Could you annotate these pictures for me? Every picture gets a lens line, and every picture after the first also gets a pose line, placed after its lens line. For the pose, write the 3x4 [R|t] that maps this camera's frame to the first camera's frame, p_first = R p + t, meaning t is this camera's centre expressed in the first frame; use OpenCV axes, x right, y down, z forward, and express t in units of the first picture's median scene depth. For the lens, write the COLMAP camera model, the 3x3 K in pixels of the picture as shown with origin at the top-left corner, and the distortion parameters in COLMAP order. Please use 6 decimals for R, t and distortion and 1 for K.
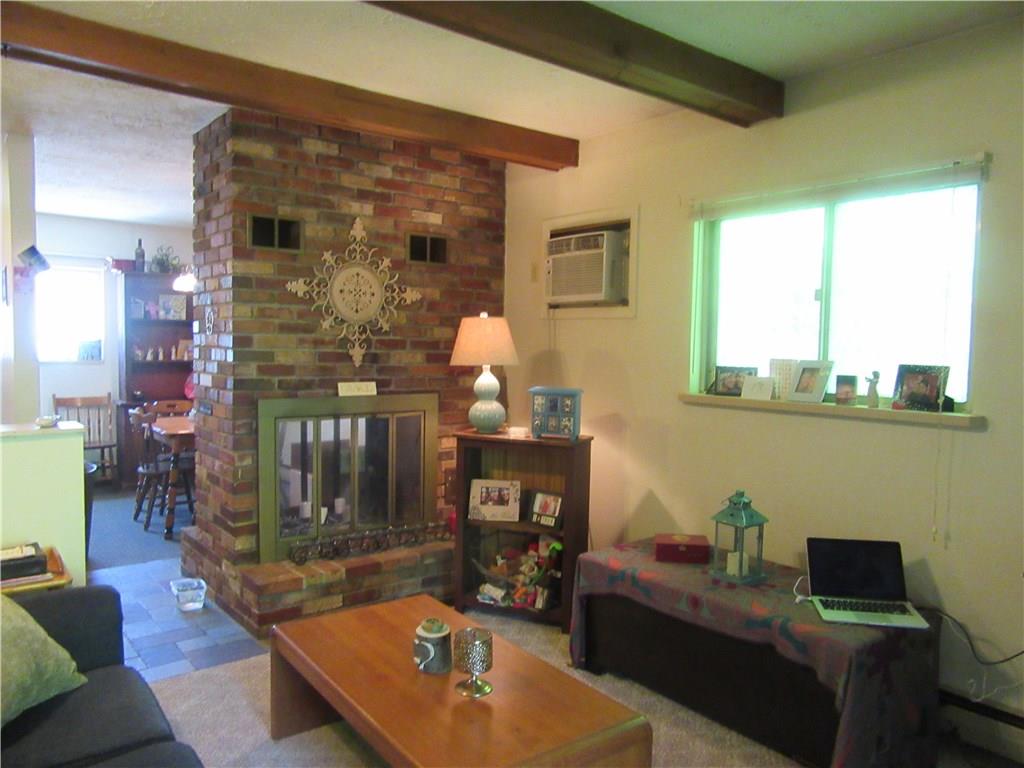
lens RADIAL K [[755.0, 0, 513.7], [0, 755.0, 386.0], [0, 0, 1]] dist [0.009581, 0.002879]
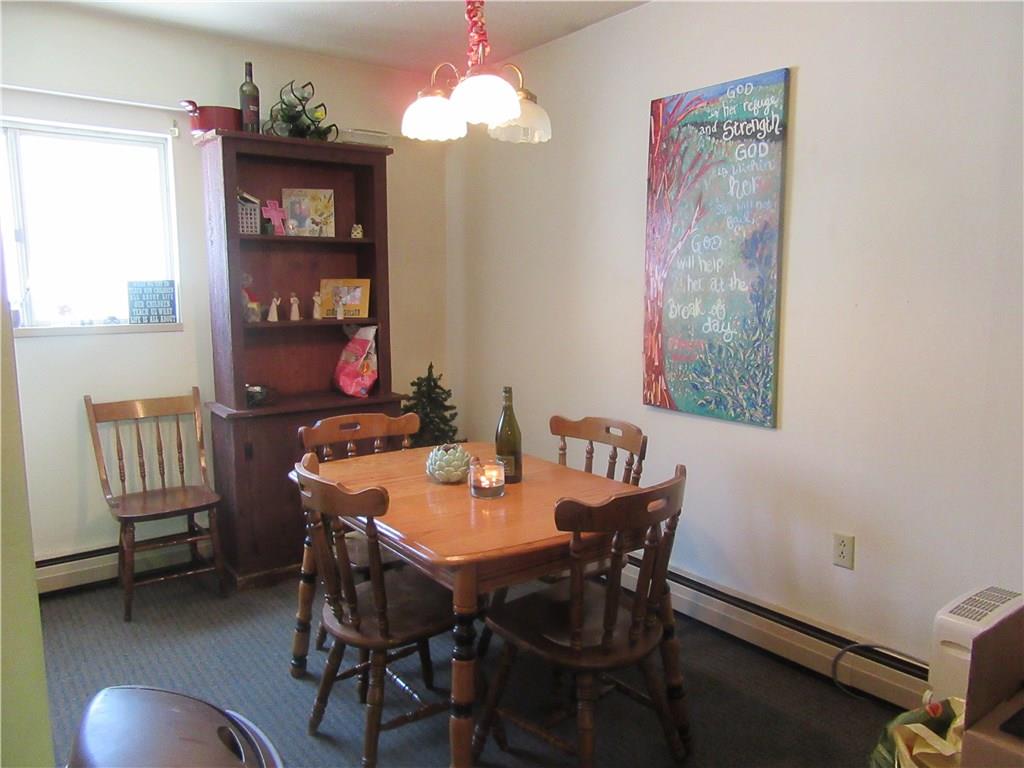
lens RADIAL K [[755.0, 0, 510.7], [0, 755.0, 384.3], [0, 0, 1]] dist [0.009581, 0.002879]
pose [[0.999624, -0.011597, -0.024866, -0.317032], [0.013427, 0.997112, 0.074743, -0.027648], [0.023927, -0.075049, 0.996893, 0.513398]]
